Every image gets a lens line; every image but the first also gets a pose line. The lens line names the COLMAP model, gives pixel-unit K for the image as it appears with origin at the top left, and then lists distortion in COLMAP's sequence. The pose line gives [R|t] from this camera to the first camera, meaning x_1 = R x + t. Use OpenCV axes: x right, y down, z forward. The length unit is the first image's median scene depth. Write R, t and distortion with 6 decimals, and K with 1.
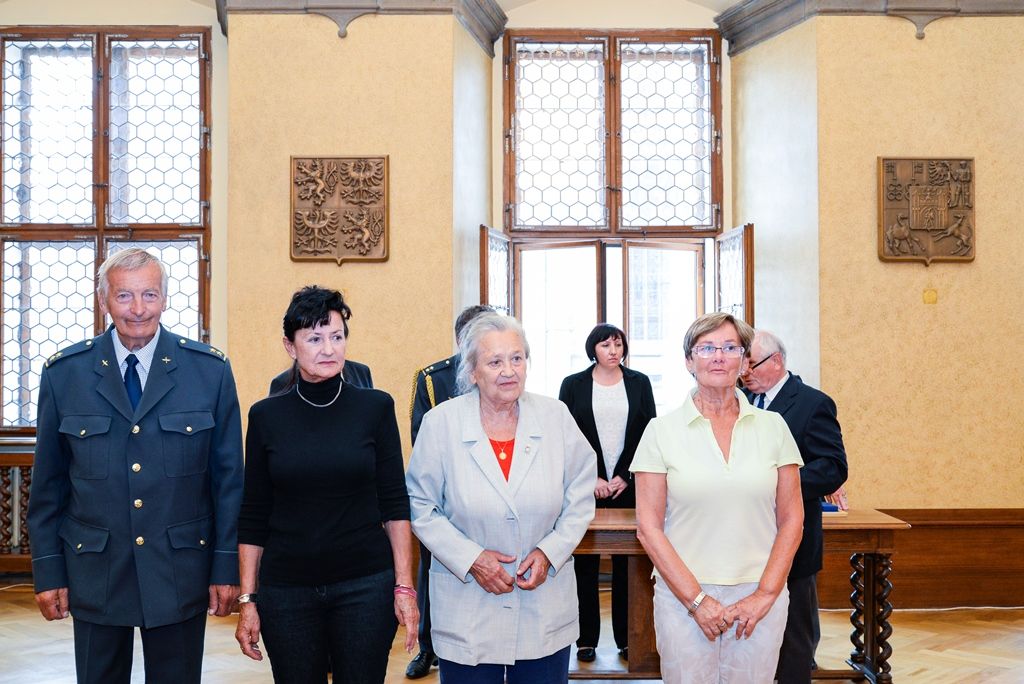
lens RADIAL K [[1198.0, 0, 494.5], [0, 1198.0, 360.9], [0, 0, 1]] dist [-0.022474, 0.000000]
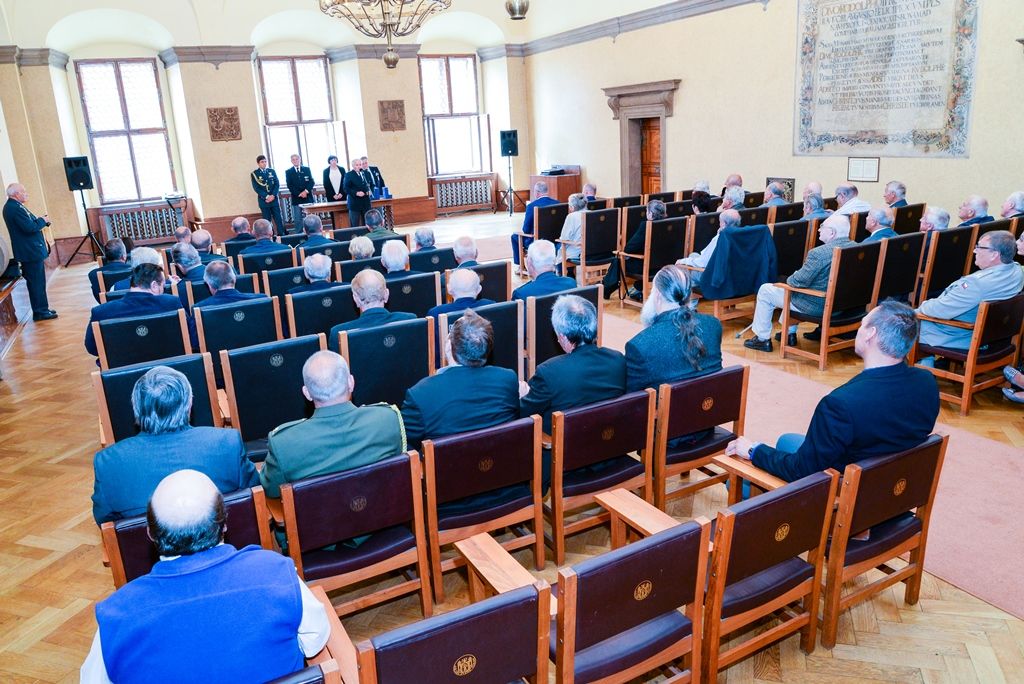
lens RADIAL K [[741.0, 0, 488.6], [0, 741.0, 342.1], [0, 0, 1]] dist [-0.034567, 0.010717]
pose [[0.899766, -0.167974, 0.402748, -0.393354], [0.060819, 0.962209, 0.265435, -0.040873], [-0.432114, -0.214335, 0.875978, -1.236477]]
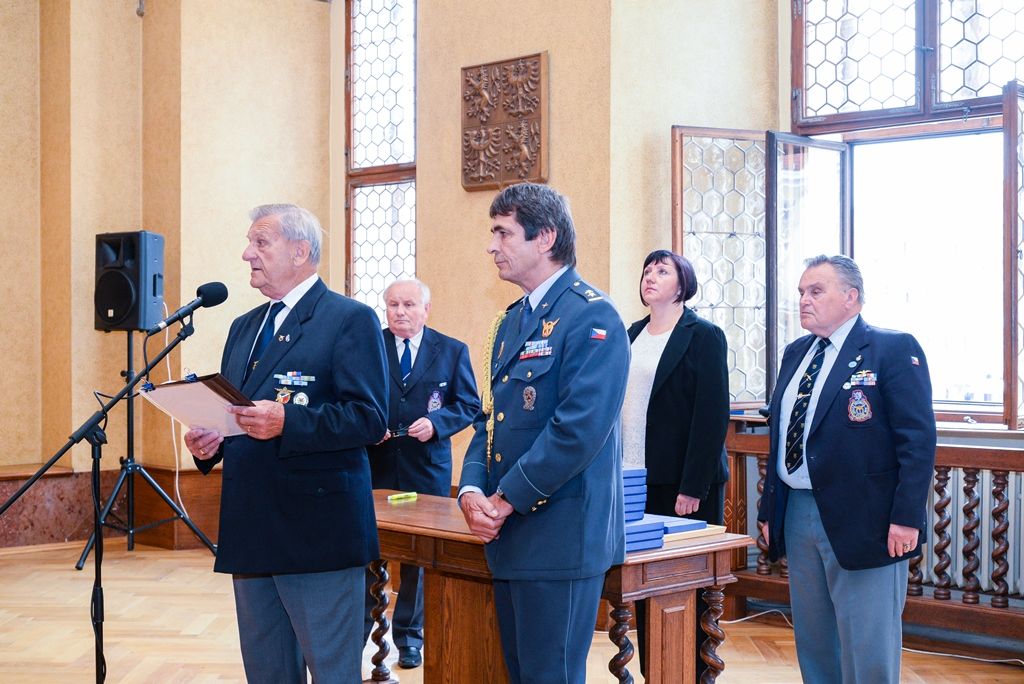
lens RADIAL K [[1483.0, 0, 513.5], [0, 1483.0, 342.3], [0, 0, 1]] dist [-0.026430, 0.000000]
pose [[0.703039, 0.006767, -0.711119, 0.597783], [0.005343, 0.999876, 0.014797, 0.007813], [0.711131, -0.014202, 0.702916, 0.286484]]
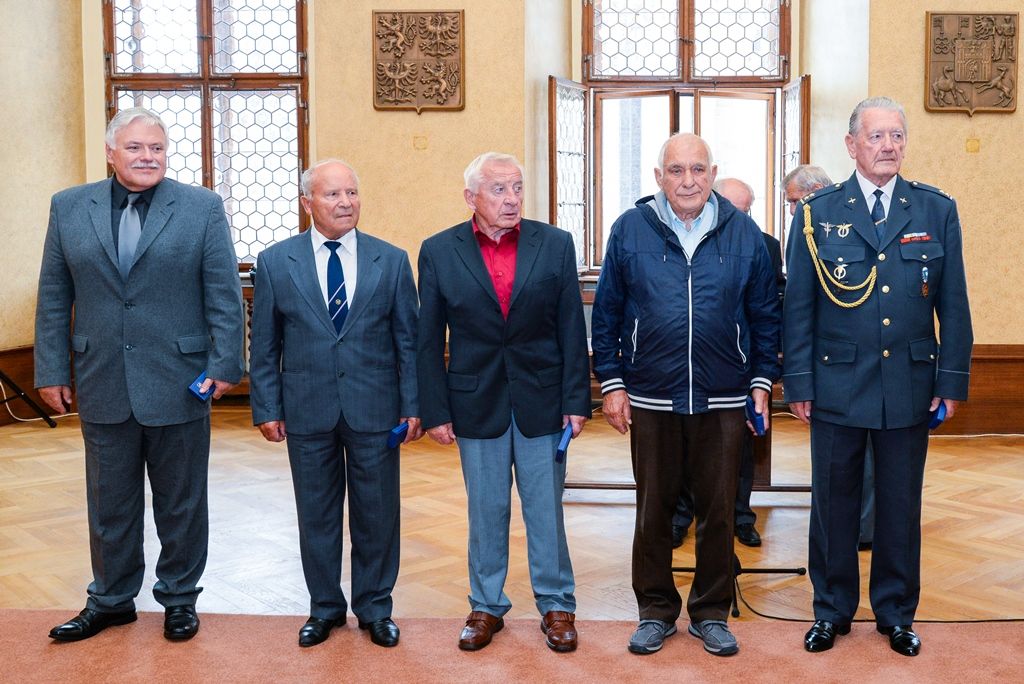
lens RADIAL K [[1178.5, 0, 616.1], [0, 1178.5, 318.7], [0, 0, 1]] dist [-0.028762, 0.000000]
pose [[0.999562, 0.008136, -0.028449, 0.078623], [-0.005302, 0.995140, 0.098323, -0.001722], [0.029111, -0.098129, 0.994748, -0.063403]]
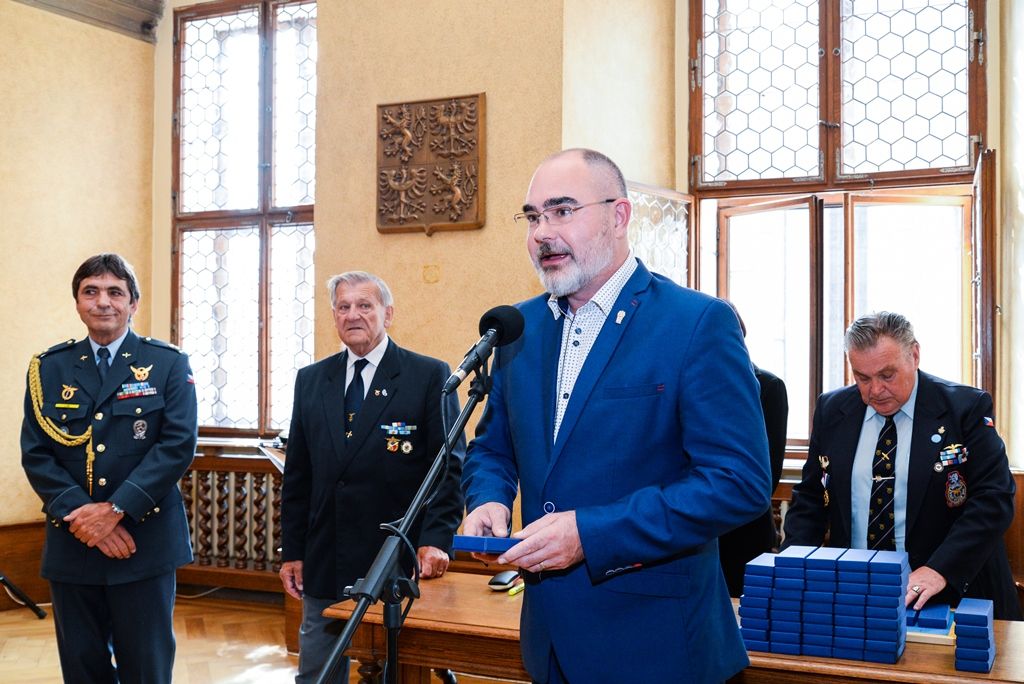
lens RADIAL K [[1050.5, 0, 588.9], [0, 1050.5, 372.7], [0, 0, 1]] dist [-0.019212, 0.000000]
pose [[0.930166, 0.005425, -0.367098, 0.227103], [-0.003091, 0.999971, 0.006944, 0.006616], [0.367125, -0.005324, 0.930156, 0.384618]]
